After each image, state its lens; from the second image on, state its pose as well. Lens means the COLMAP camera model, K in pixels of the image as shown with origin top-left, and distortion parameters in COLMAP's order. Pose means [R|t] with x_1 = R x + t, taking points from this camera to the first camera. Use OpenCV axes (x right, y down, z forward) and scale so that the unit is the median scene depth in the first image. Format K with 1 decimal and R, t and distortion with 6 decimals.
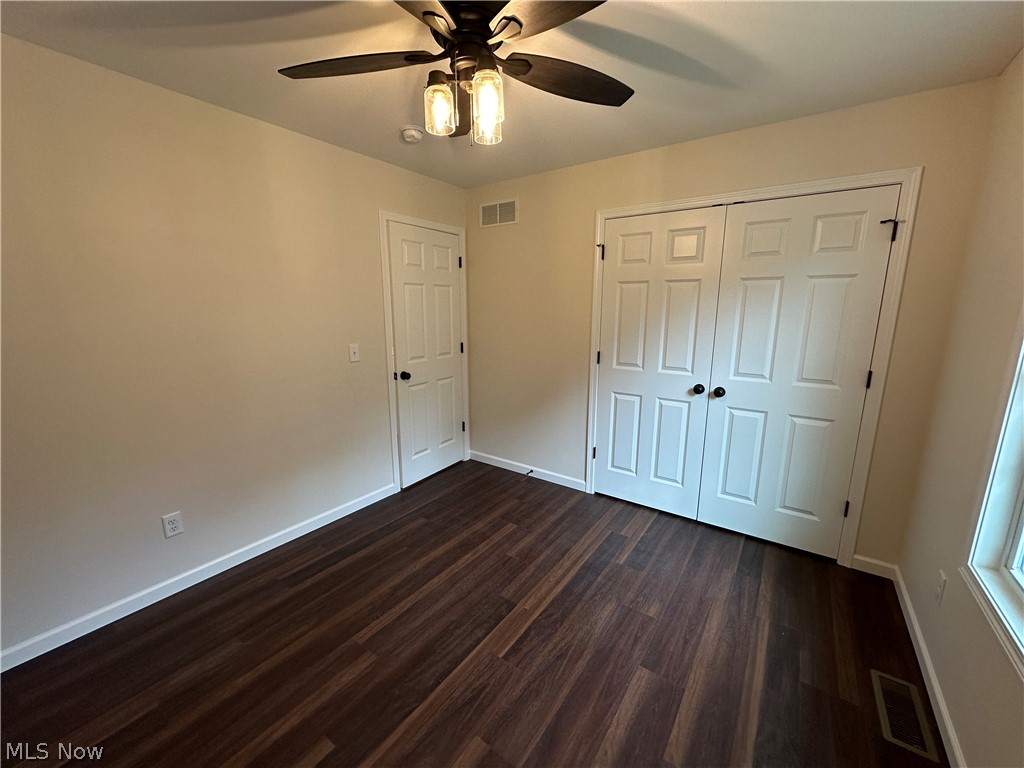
lens RADIAL K [[408.4, 0, 511.3], [0, 408.4, 385.5], [0, 0, 1]] dist [0.002560, -0.000049]
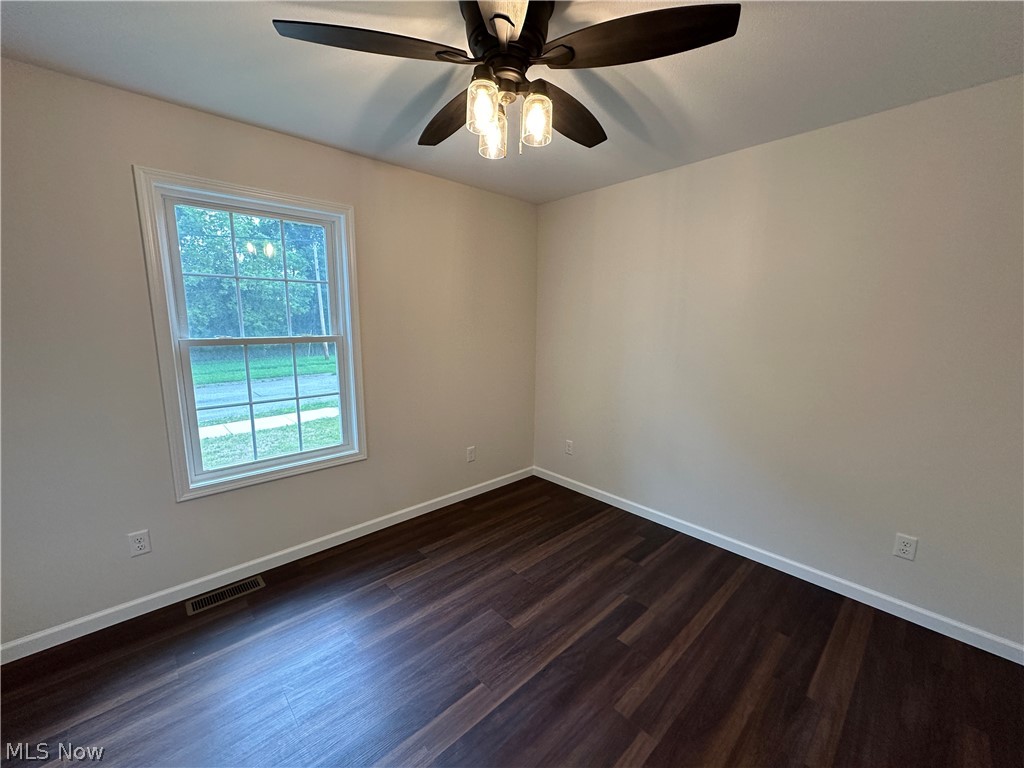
lens RADIAL K [[408.4, 0, 511.3], [0, 408.4, 385.5], [0, 0, 1]] dist [0.002560, -0.000049]
pose [[-0.979085, -0.042765, 0.198907, -0.164883], [0.030709, 0.935396, 0.352267, -0.211742], [-0.201122, 0.351007, -0.914518, 1.049735]]
